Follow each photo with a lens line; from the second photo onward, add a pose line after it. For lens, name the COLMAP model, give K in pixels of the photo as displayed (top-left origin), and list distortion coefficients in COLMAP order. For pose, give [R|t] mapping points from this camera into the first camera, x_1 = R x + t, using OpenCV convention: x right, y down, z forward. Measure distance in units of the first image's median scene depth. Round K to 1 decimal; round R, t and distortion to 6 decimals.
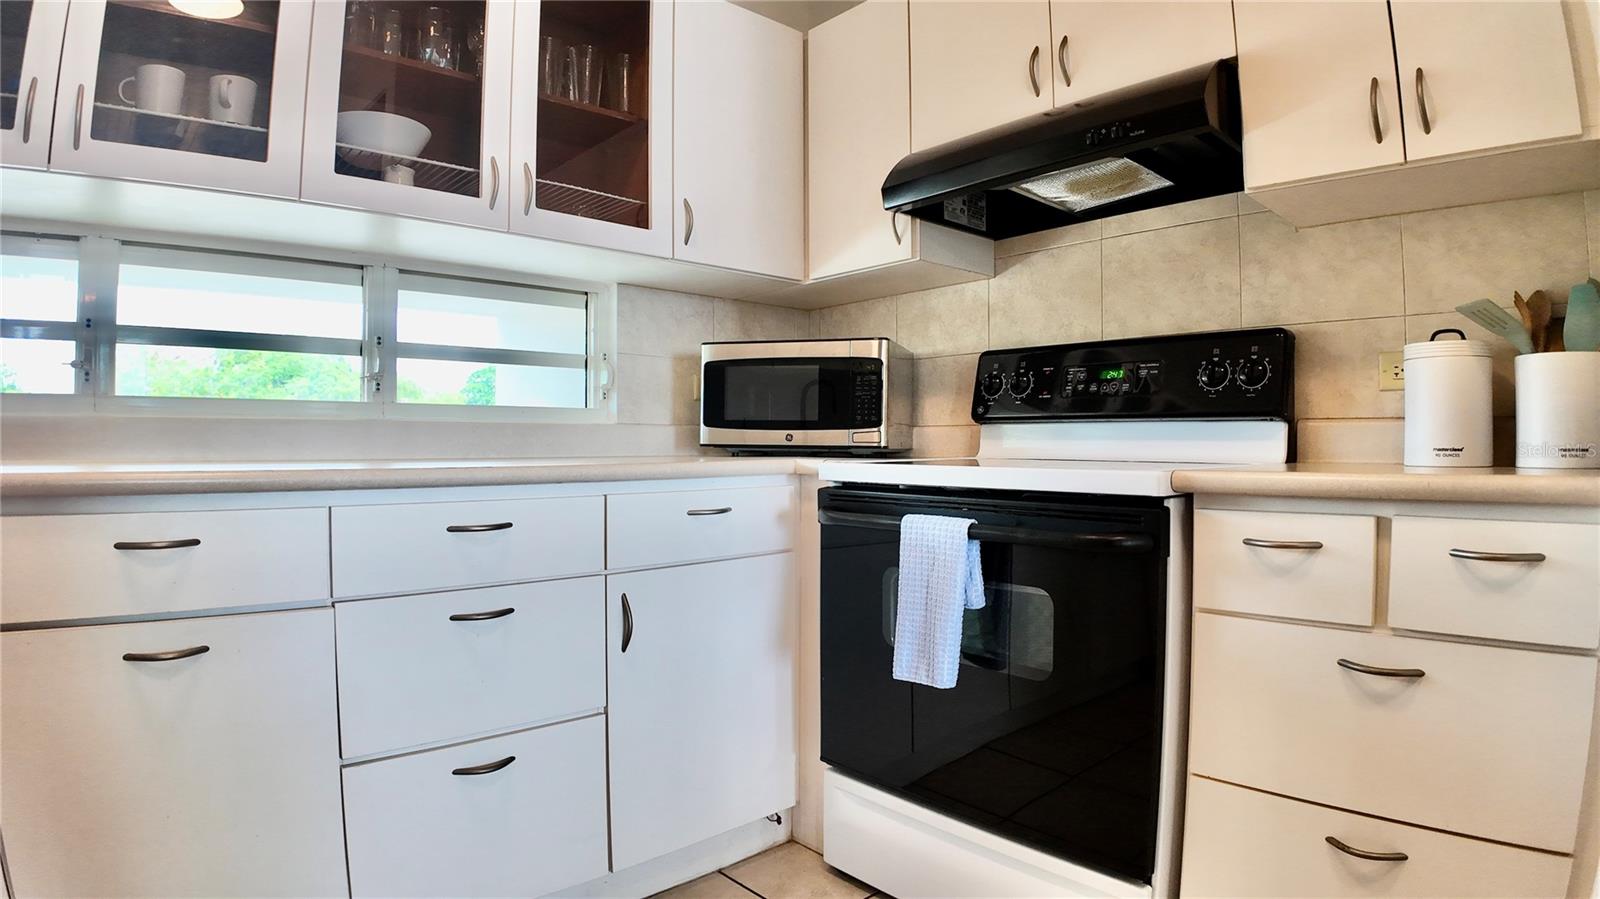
lens RADIAL K [[847.1, 0, 800.0], [0, 847.1, 449.5], [0, 0, 1]] dist [-0.085339, -0.025388]
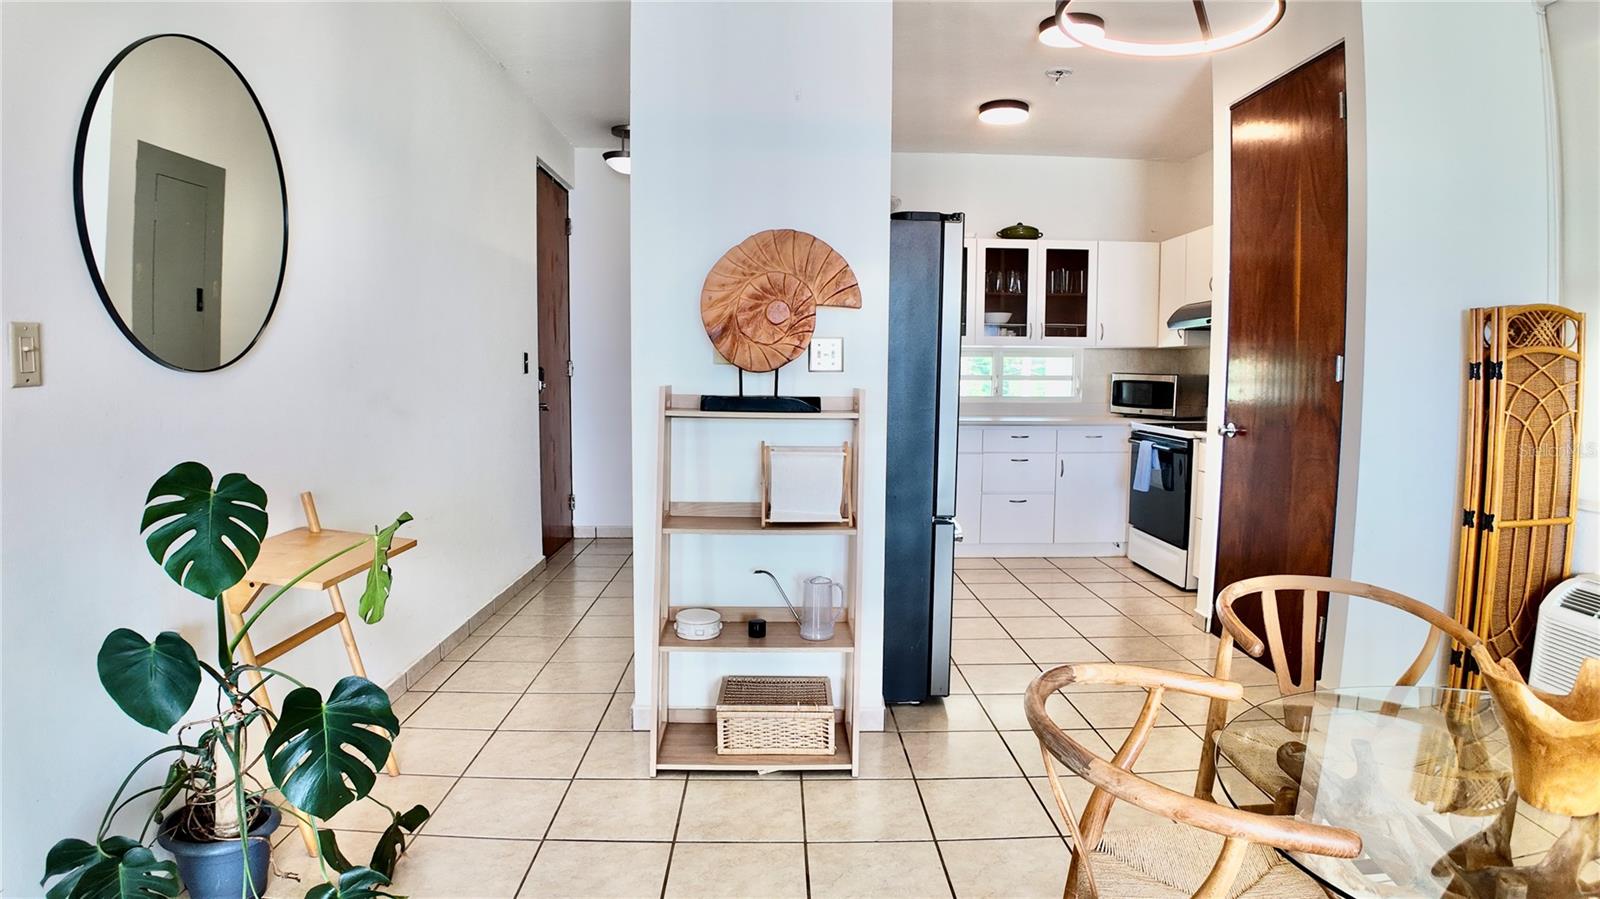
lens RADIAL K [[861.7, 0, 797.5], [0, 861.7, 432.7], [0, 0, 1]] dist [-0.083620, -0.029537]
pose [[0.759080, 0.054594, -0.648705, 0.969891], [-0.011515, 0.997447, 0.070471, -0.131948], [0.650896, -0.046023, 0.757771, -1.843179]]
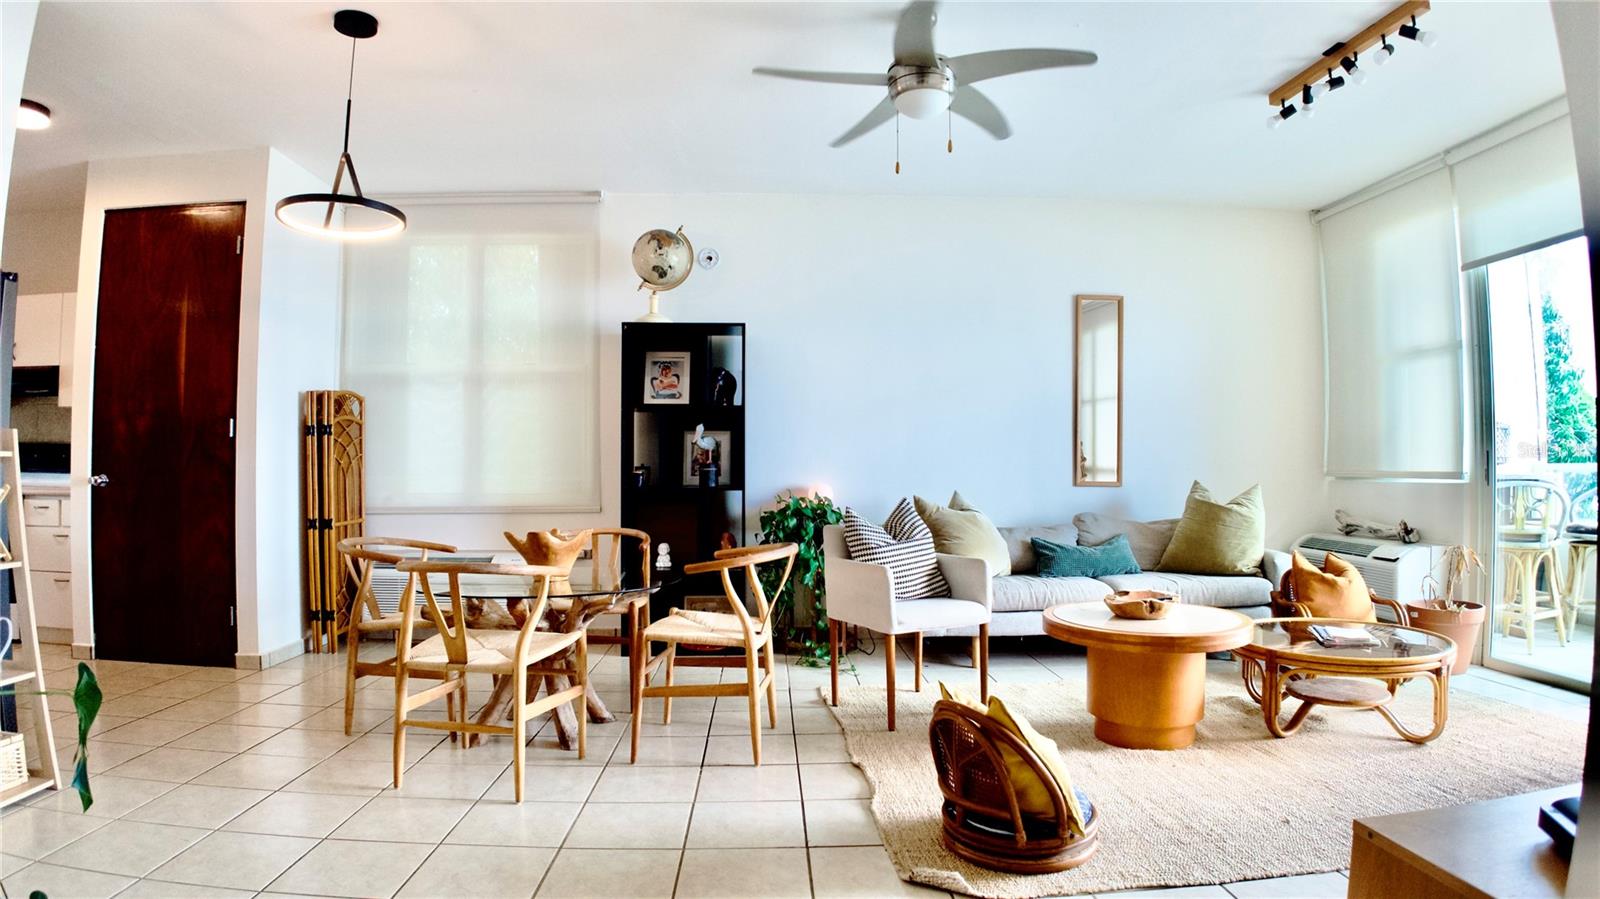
lens RADIAL K [[847.1, 0, 800.0], [0, 847.1, 449.5], [0, 0, 1]] dist [-0.085339, -0.025388]
pose [[0.658510, 0.014794, 0.752427, 0.147005], [-0.001391, 0.999829, -0.018441, -0.062481], [-0.752571, 0.011097, 0.658418, -2.533867]]
